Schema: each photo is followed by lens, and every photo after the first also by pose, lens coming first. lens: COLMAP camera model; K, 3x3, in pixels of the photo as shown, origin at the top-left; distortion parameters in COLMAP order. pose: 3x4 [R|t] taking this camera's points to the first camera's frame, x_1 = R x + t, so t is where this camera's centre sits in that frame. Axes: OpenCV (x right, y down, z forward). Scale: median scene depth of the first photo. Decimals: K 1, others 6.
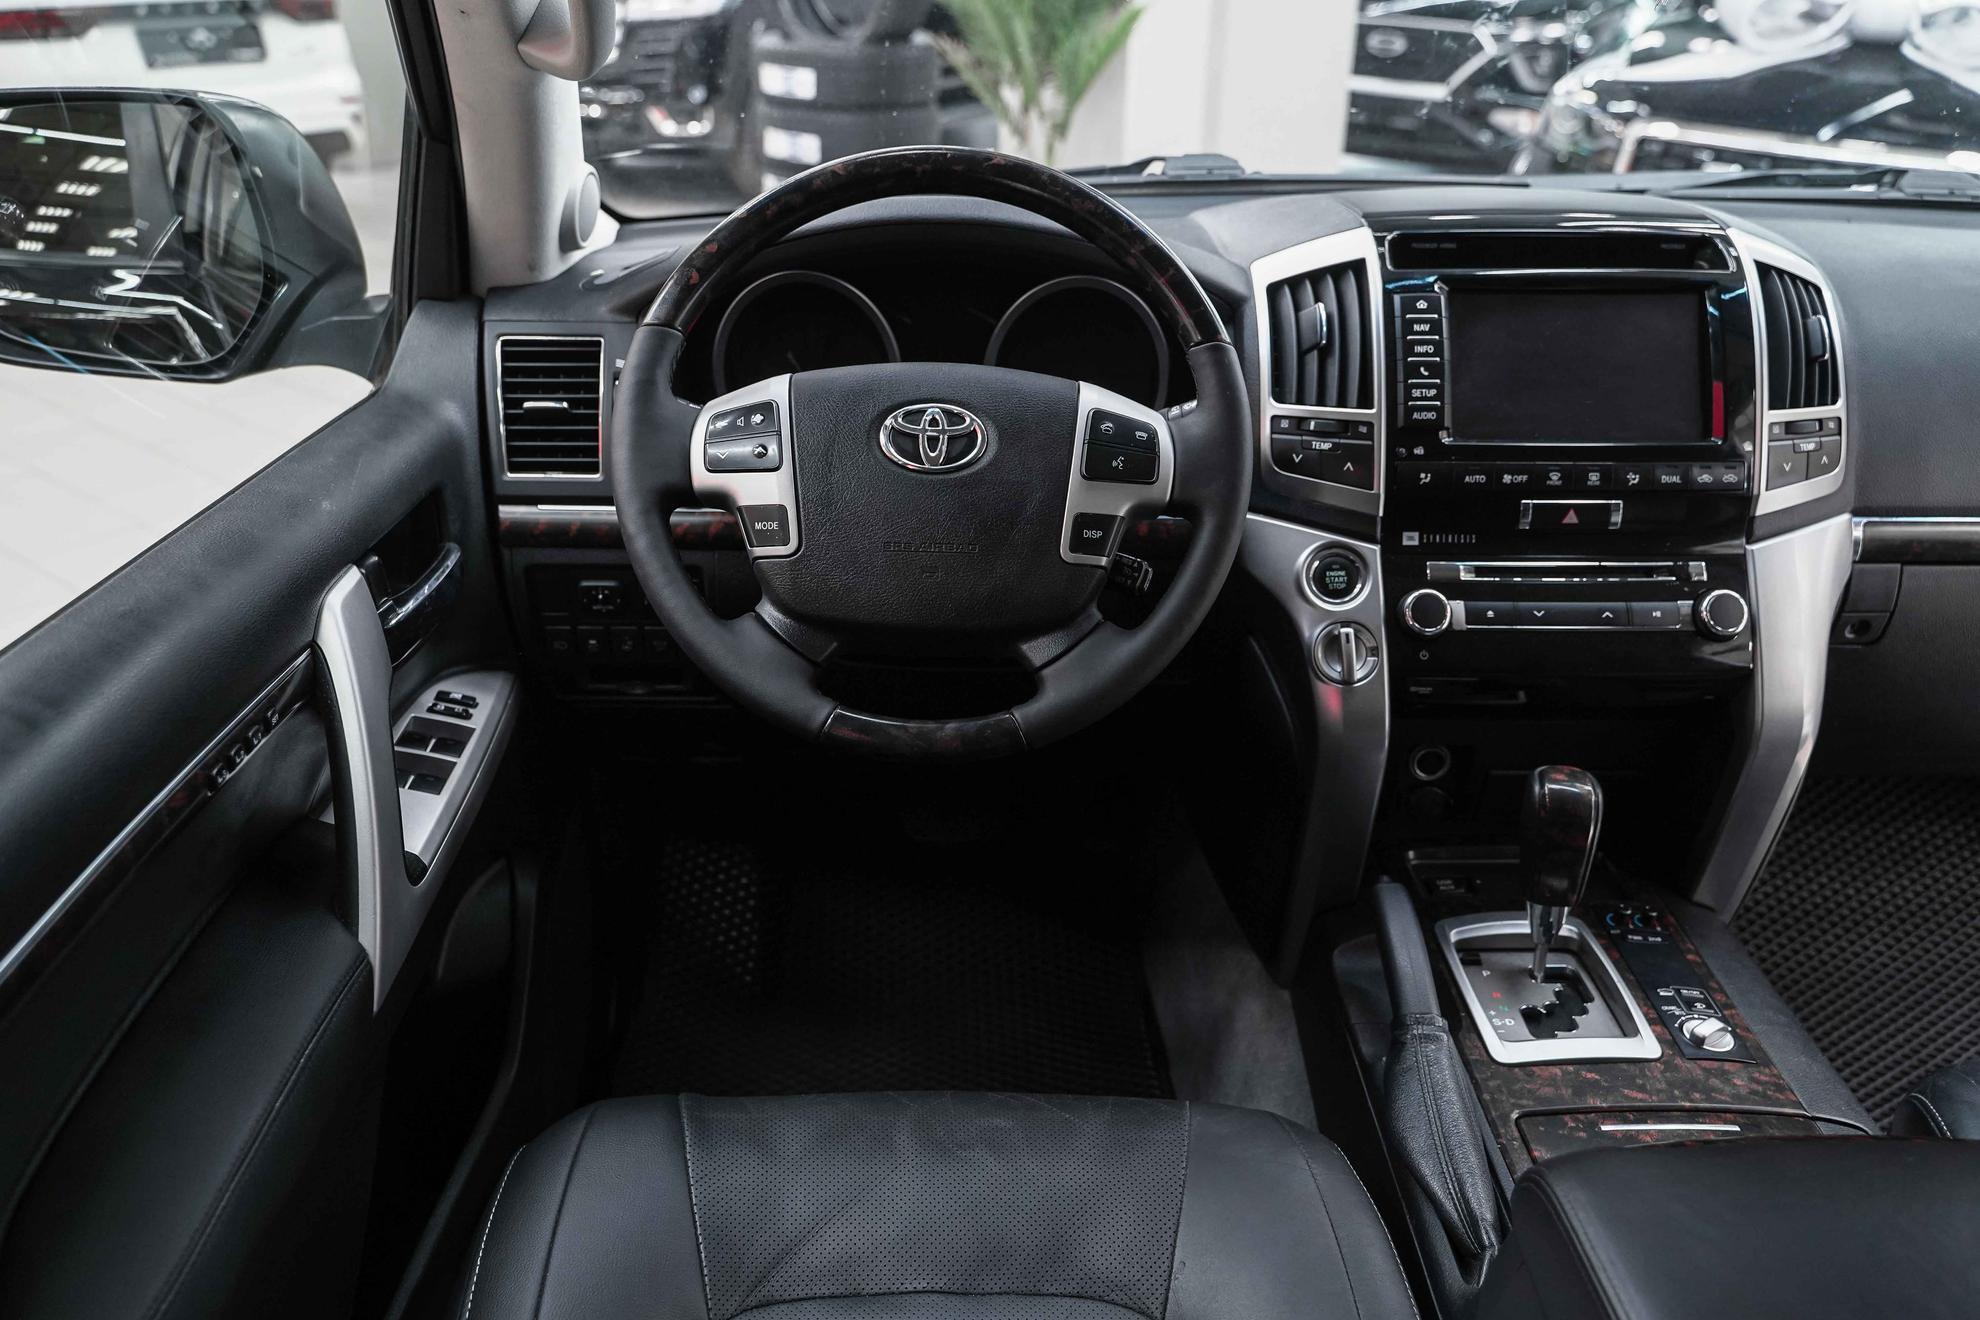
lens RADIAL K [[1638.2, 0, 990.0], [0, 1638.2, 660.0], [0, 0, 1]] dist [-0.004523, -0.002680]
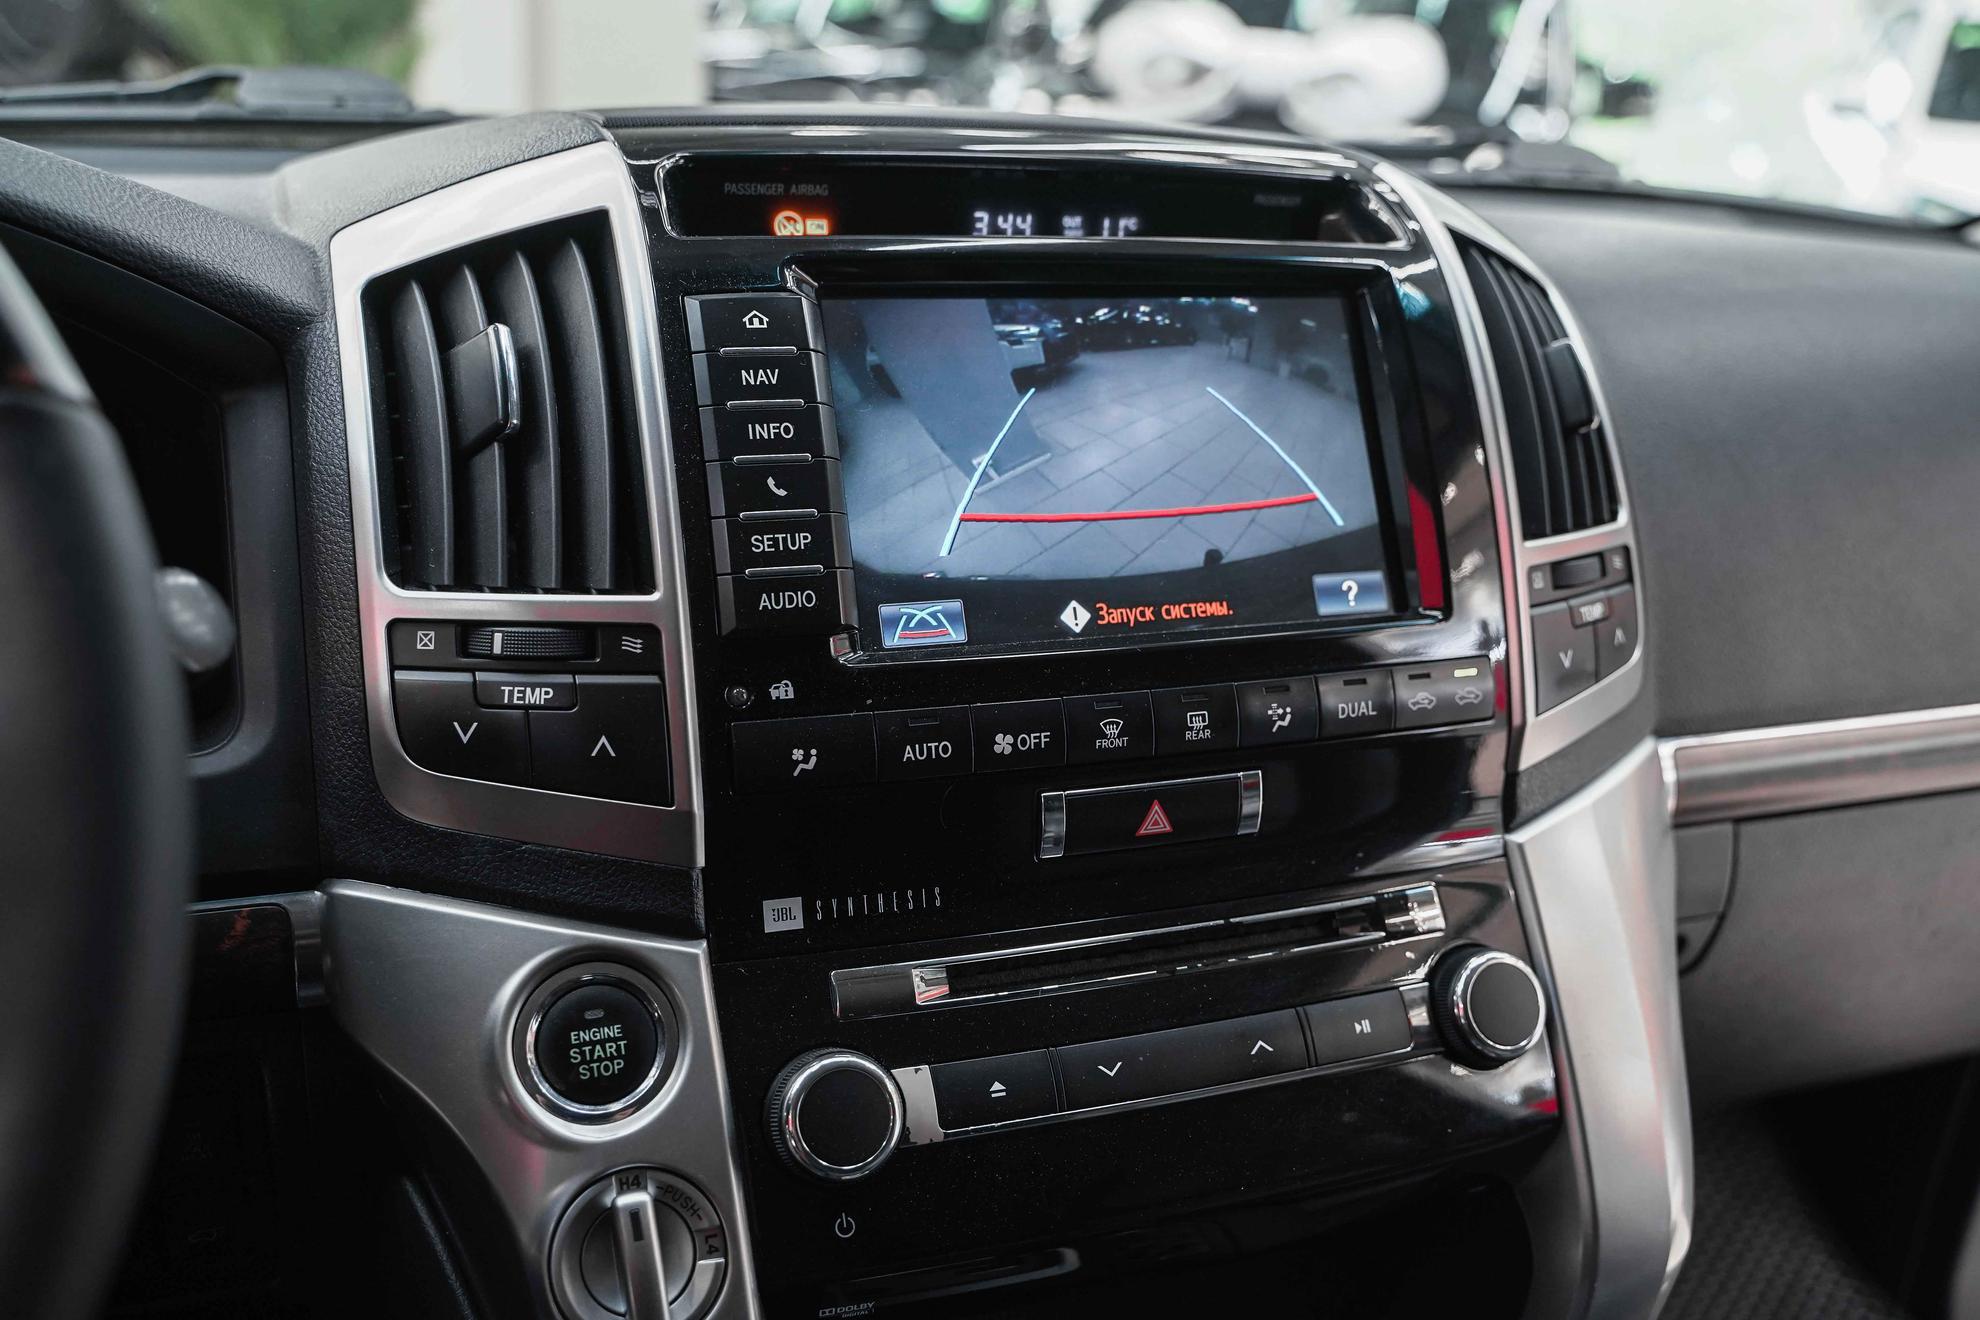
lens RADIAL K [[1763.2, 0, 990.0], [0, 1763.2, 660.0], [0, 0, 1]] dist [-0.004398, -0.000264]
pose [[0.937220, -0.073380, 0.340931, 0.165118], [0.098294, 0.993560, -0.056363, -0.105918], [-0.334599, 0.086336, 0.938397, 0.587306]]
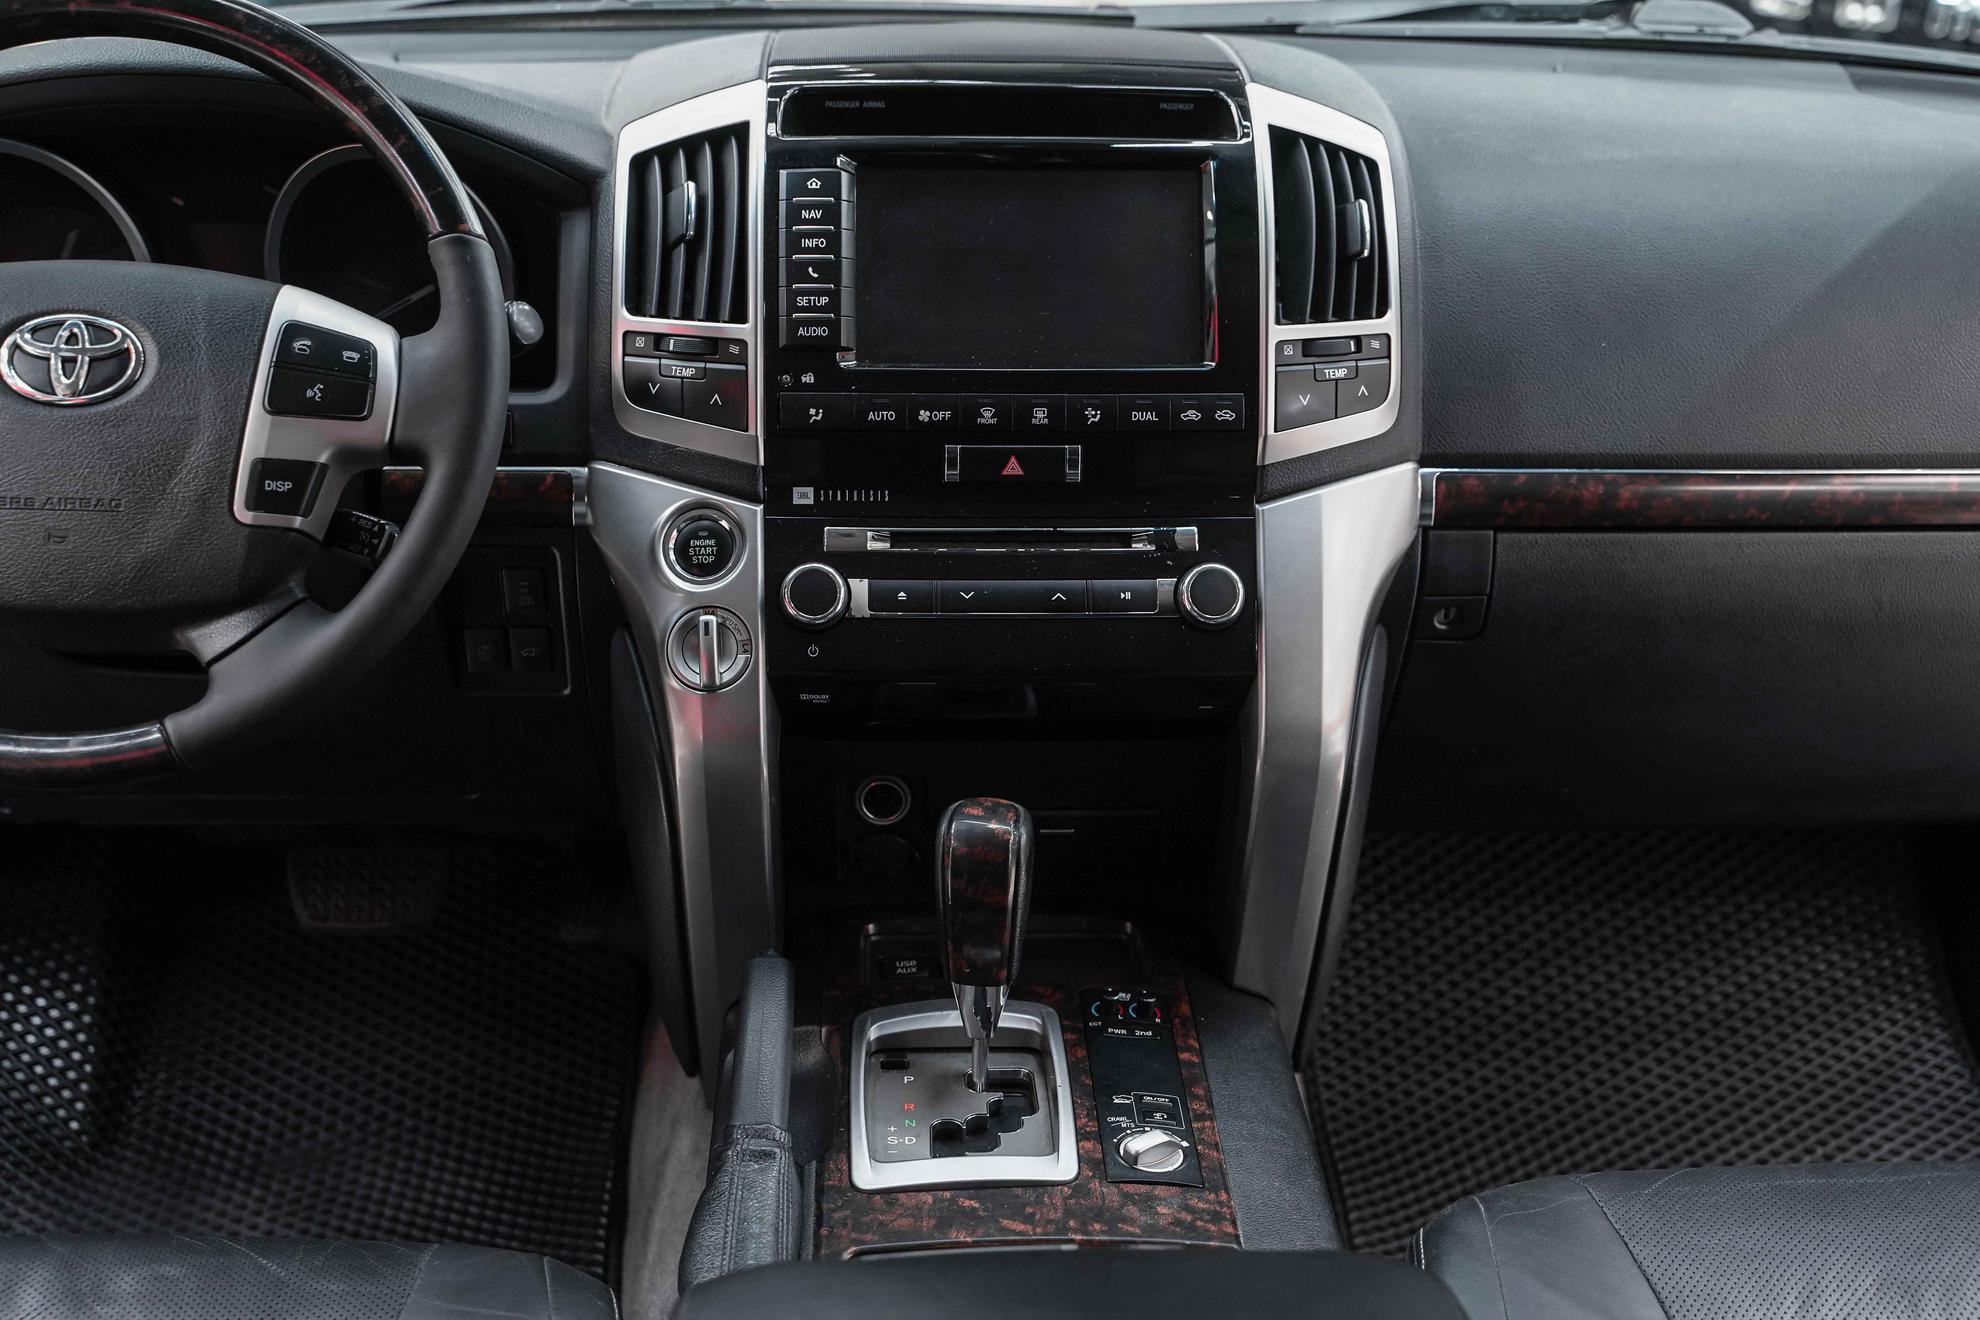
lens RADIAL K [[2510.5, 0, 985.3], [0, 2510.5, 666.7], [0, 0, 1]] dist [0.000327, -0.006987]
pose [[0.999458, -0.002840, 0.032801, 0.302417], [0.003433, 0.999831, -0.018053, 0.024651], [-0.032744, 0.018155, 0.999299, -0.145039]]
